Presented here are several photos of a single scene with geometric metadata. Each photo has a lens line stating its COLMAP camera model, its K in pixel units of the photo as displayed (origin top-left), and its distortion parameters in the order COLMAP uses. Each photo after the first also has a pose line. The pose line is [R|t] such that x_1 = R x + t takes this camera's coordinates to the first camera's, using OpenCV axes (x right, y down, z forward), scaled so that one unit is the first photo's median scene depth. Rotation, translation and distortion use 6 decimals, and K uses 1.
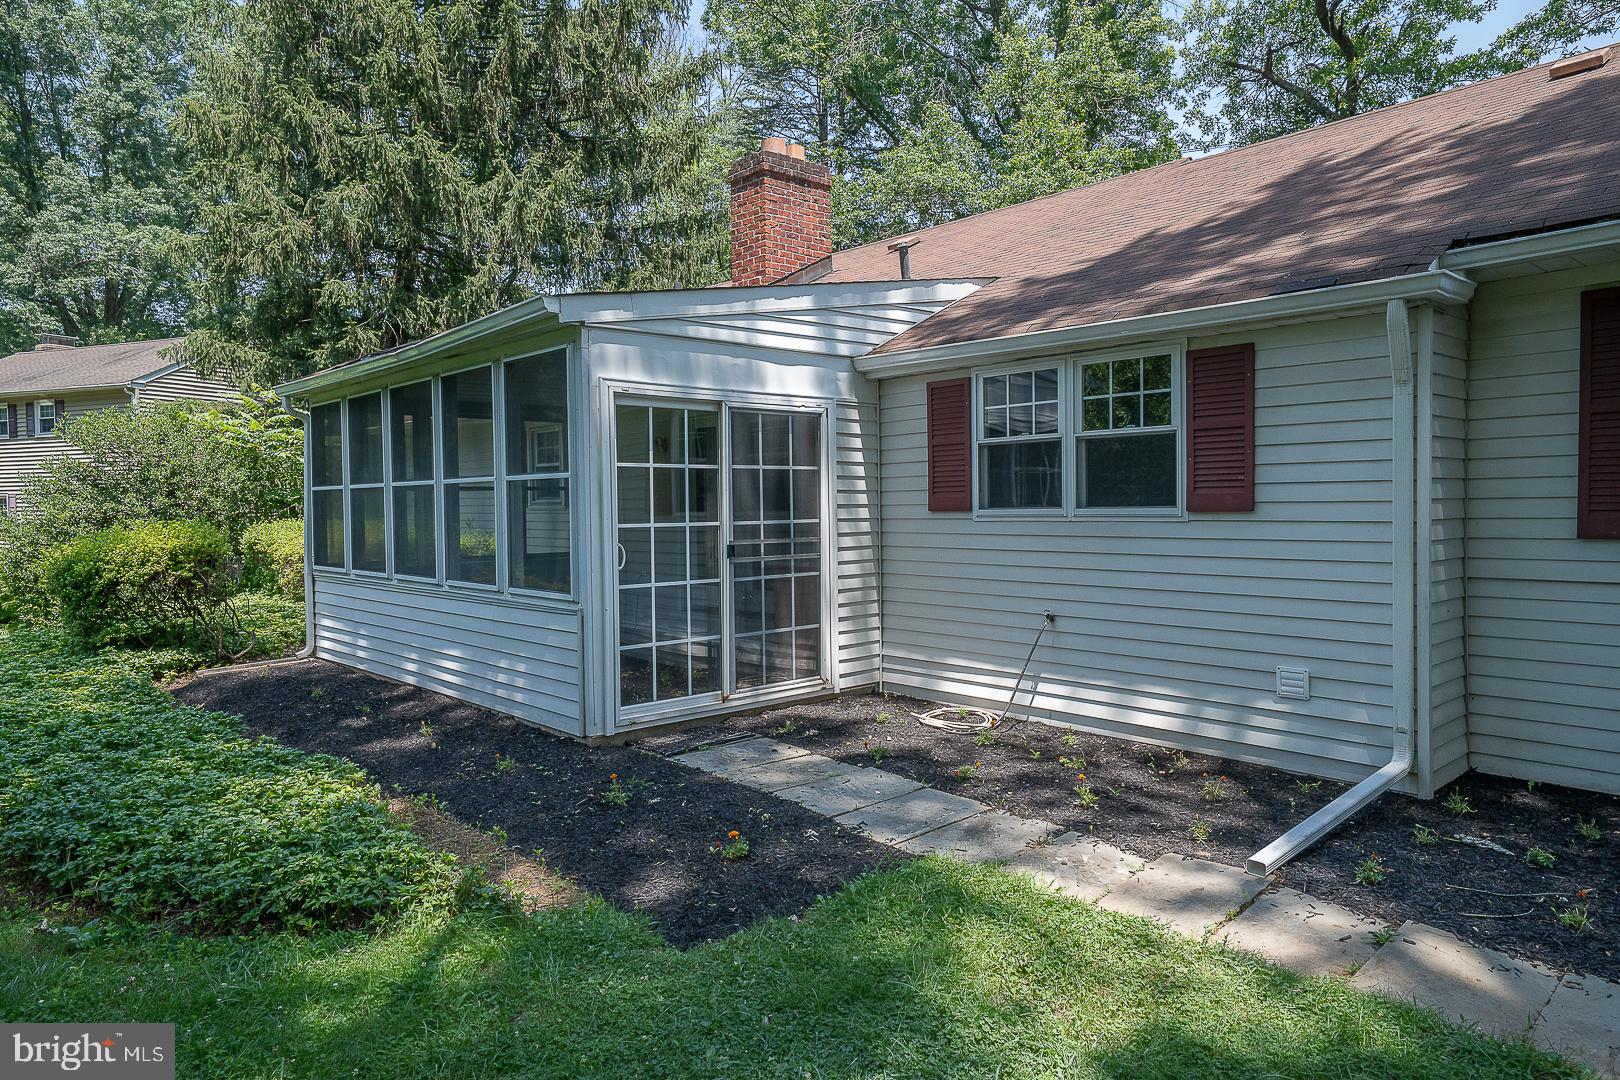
lens RADIAL K [[1033.5, 0, 814.4], [0, 1033.5, 533.0], [0, 0, 1]] dist [0.026341, 0.001538]
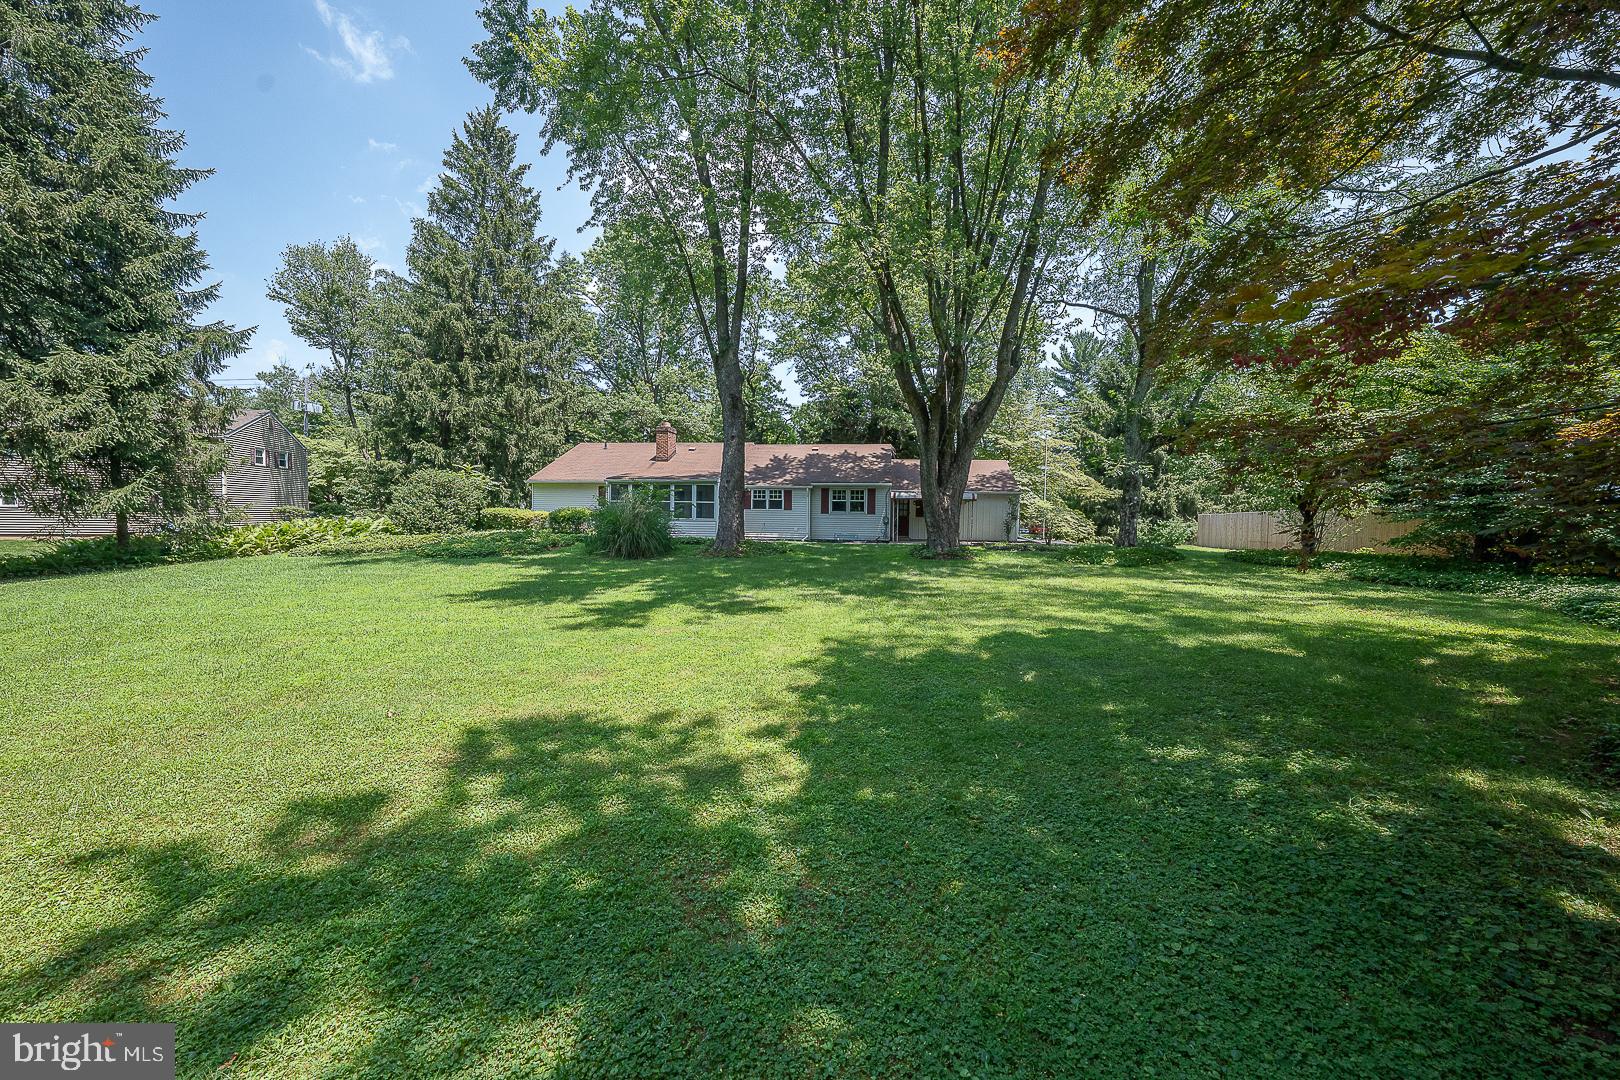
lens RADIAL K [[554.2, 0, 811.6], [0, 554.2, 538.0], [0, 0, 1]] dist [-0.018920, -0.000042]
pose [[0.769168, -0.004537, 0.639031, -1.812094], [-0.005214, 0.999897, 0.013375, 0.114063], [-0.639026, -0.013620, 0.769065, -2.004489]]
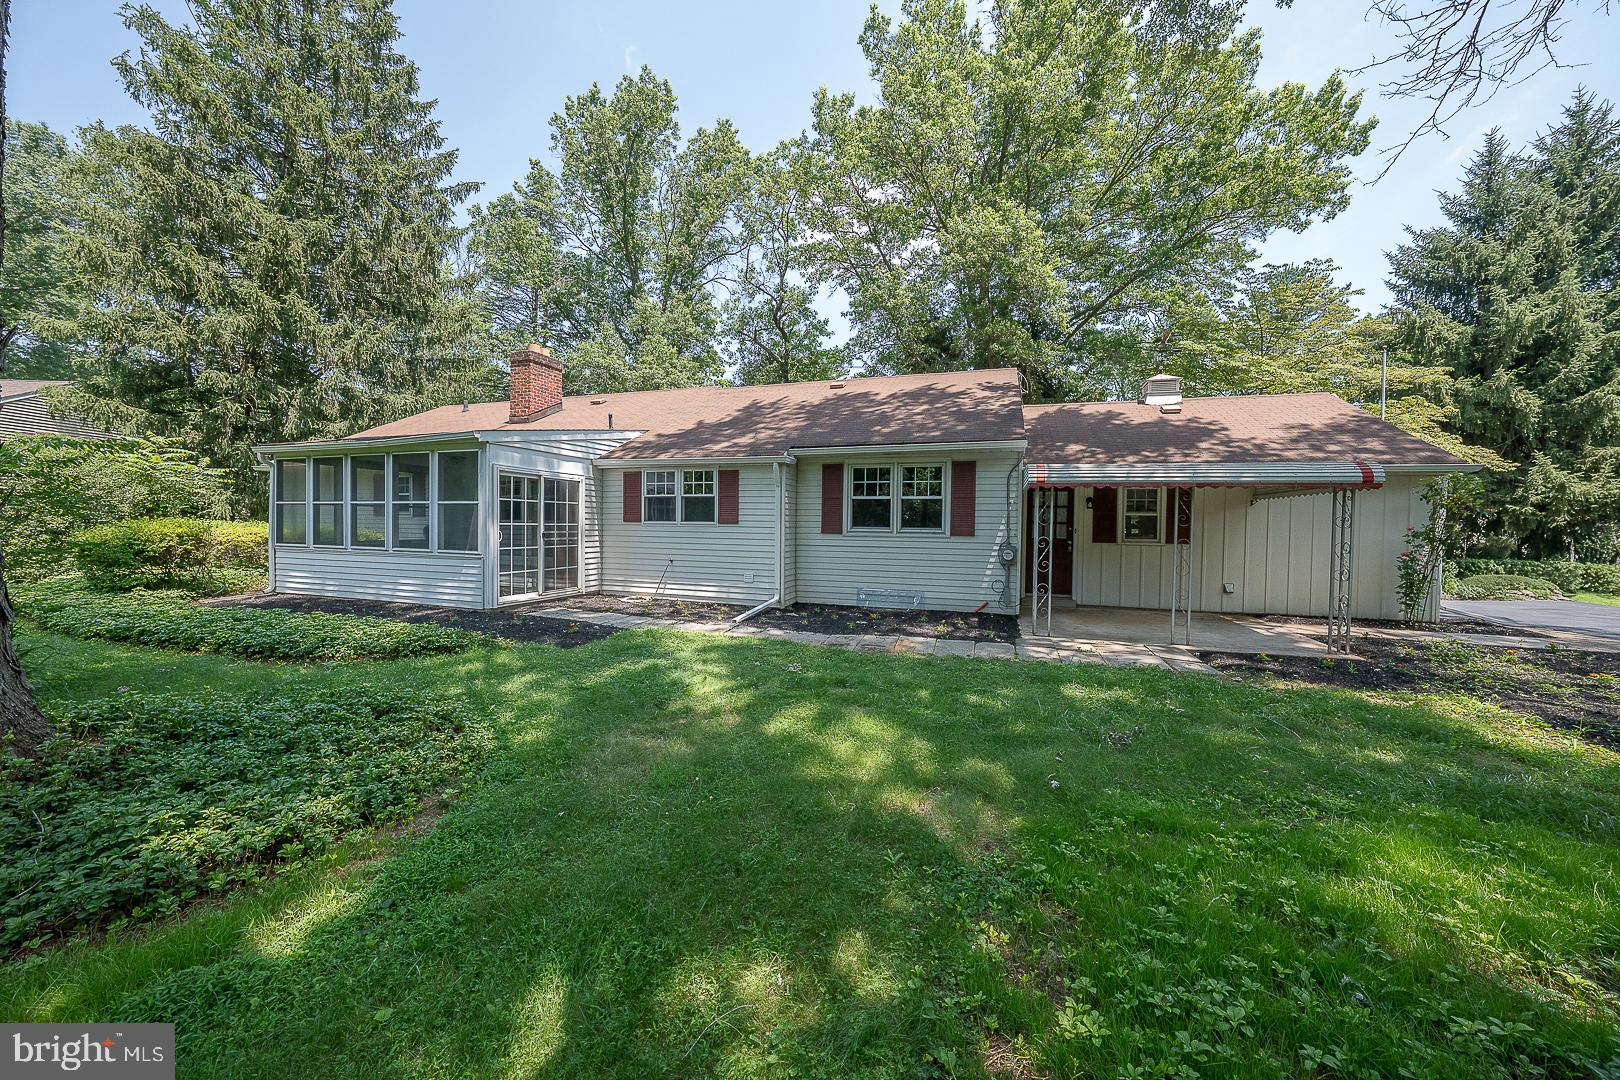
lens RADIAL K [[554.2, 0, 811.6], [0, 554.2, 538.0], [0, 0, 1]] dist [-0.018920, -0.000042]
pose [[0.874876, 0.011424, 0.484213, -0.146964], [-0.009928, 0.999935, -0.005653, 0.023012], [-0.484246, 0.000138, 0.874932, -0.436481]]
